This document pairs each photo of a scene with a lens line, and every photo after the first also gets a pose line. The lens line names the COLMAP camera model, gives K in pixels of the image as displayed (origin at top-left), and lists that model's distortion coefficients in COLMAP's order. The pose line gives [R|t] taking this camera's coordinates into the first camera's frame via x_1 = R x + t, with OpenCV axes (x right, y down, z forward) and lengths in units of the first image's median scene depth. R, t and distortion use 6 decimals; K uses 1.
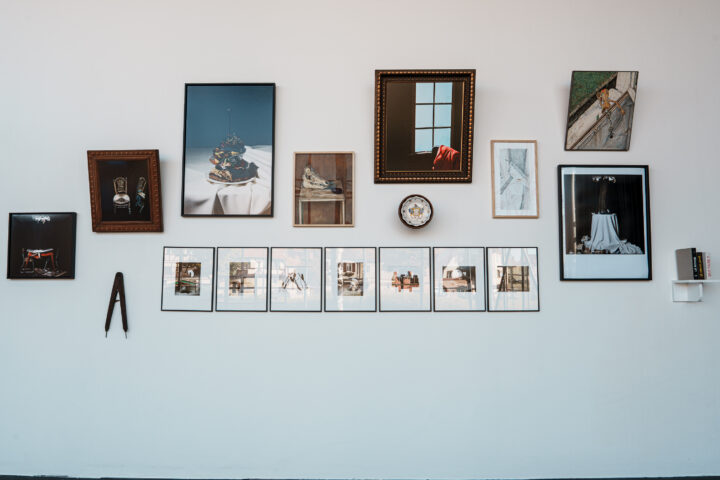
lens RADIAL K [[497.3, 0, 358.4], [0, 497.3, 242.8], [0, 0, 1]] dist [0.009381, -0.006351]
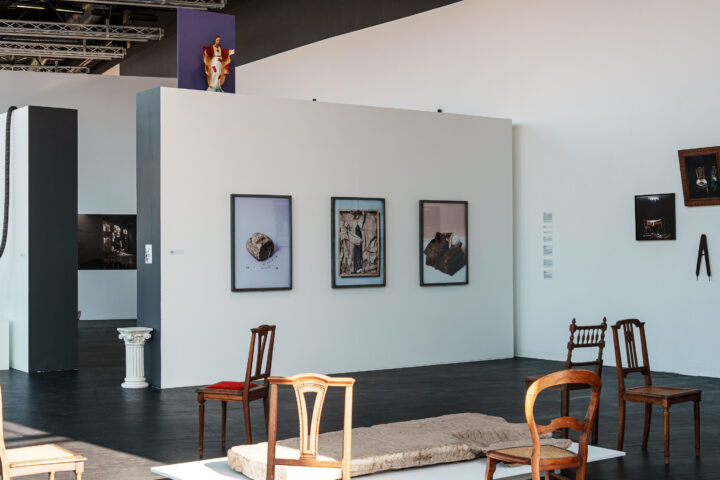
lens RADIAL K [[1060.8, 0, 360.2], [0, 1060.8, 241.5], [0, 0, 1]] dist [0.013270, 0.000000]
pose [[0.647644, -0.013714, -0.761820, 1.170792], [0.063531, 0.997328, 0.036057, -0.090072], [0.759290, -0.071751, 0.646785, -1.666378]]
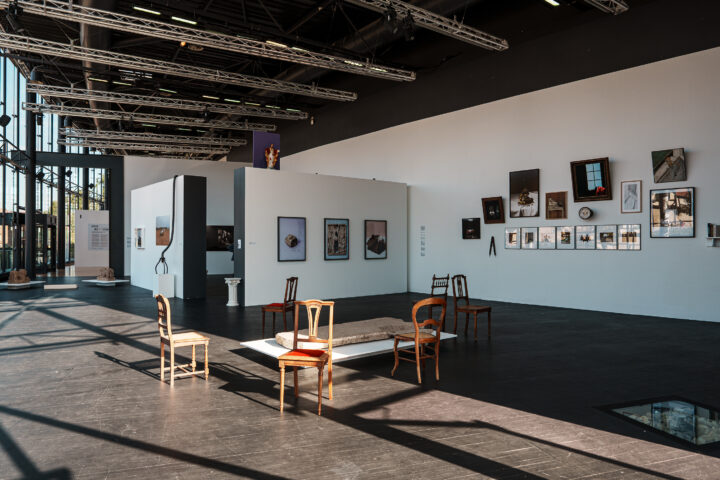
lens RADIAL K [[497.3, 0, 360.8], [0, 497.3, 237.8], [0, 0, 1]] dist [0.009381, -0.006351]
pose [[0.682704, -0.010989, -0.730613, 1.221435], [0.056170, 0.997717, 0.037480, -0.094596], [0.728533, -0.066627, 0.681762, -1.707753]]
